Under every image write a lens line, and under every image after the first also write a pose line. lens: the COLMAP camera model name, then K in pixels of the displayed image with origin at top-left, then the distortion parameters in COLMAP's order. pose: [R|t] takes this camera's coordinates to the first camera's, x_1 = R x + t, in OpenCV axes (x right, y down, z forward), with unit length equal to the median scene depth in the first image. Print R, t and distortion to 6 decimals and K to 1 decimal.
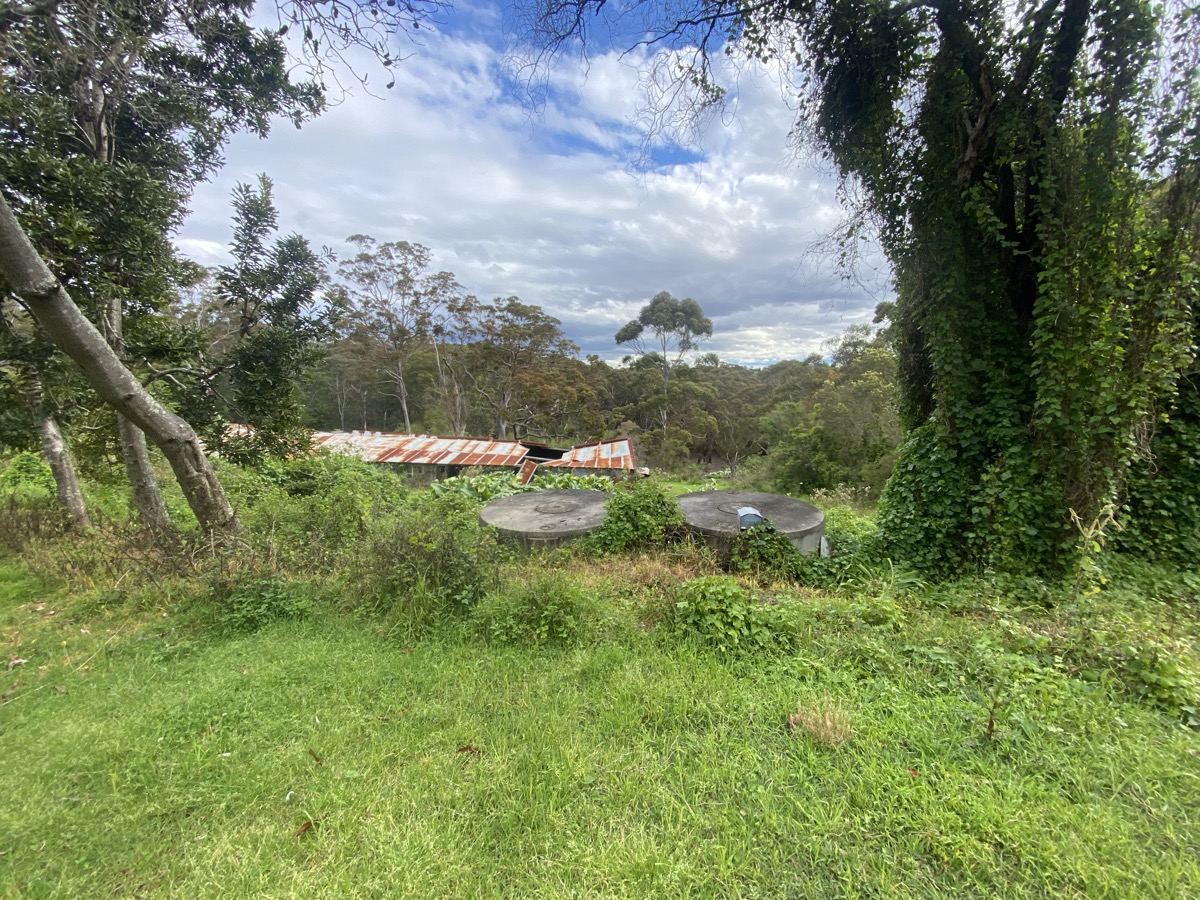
lens RADIAL K [[477.0, 0, 600.0], [0, 477.0, 450.0], [0, 0, 1]] dist [-0.010999, -0.000255]
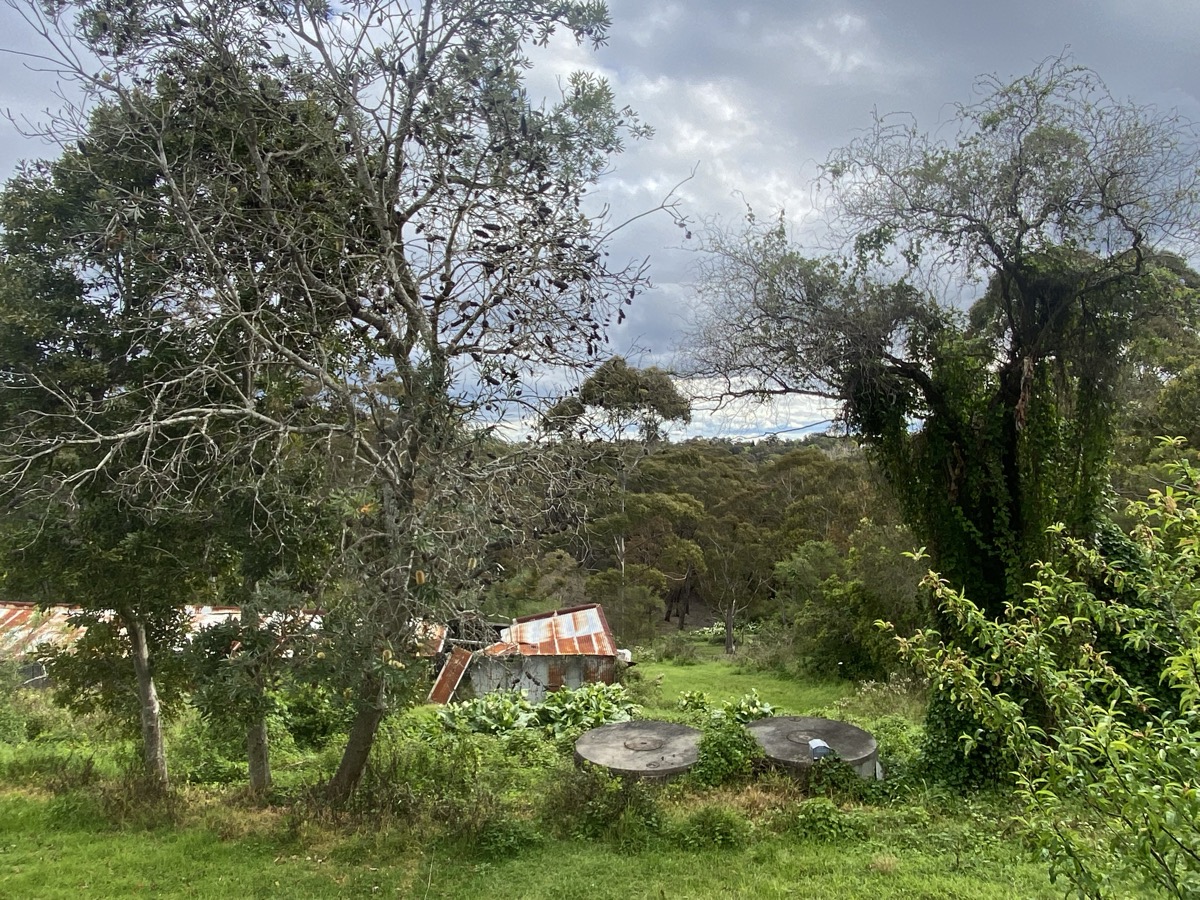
lens RADIAL K [[834.0, 0, 600.0], [0, 834.0, 450.0], [0, 0, 1]] dist [0.000475, -0.000750]
pose [[0.990745, 0.000725, 0.135737, -0.537152], [0.021235, 0.986847, -0.160258, -0.285835], [-0.134068, 0.161657, 0.977698, -1.147833]]
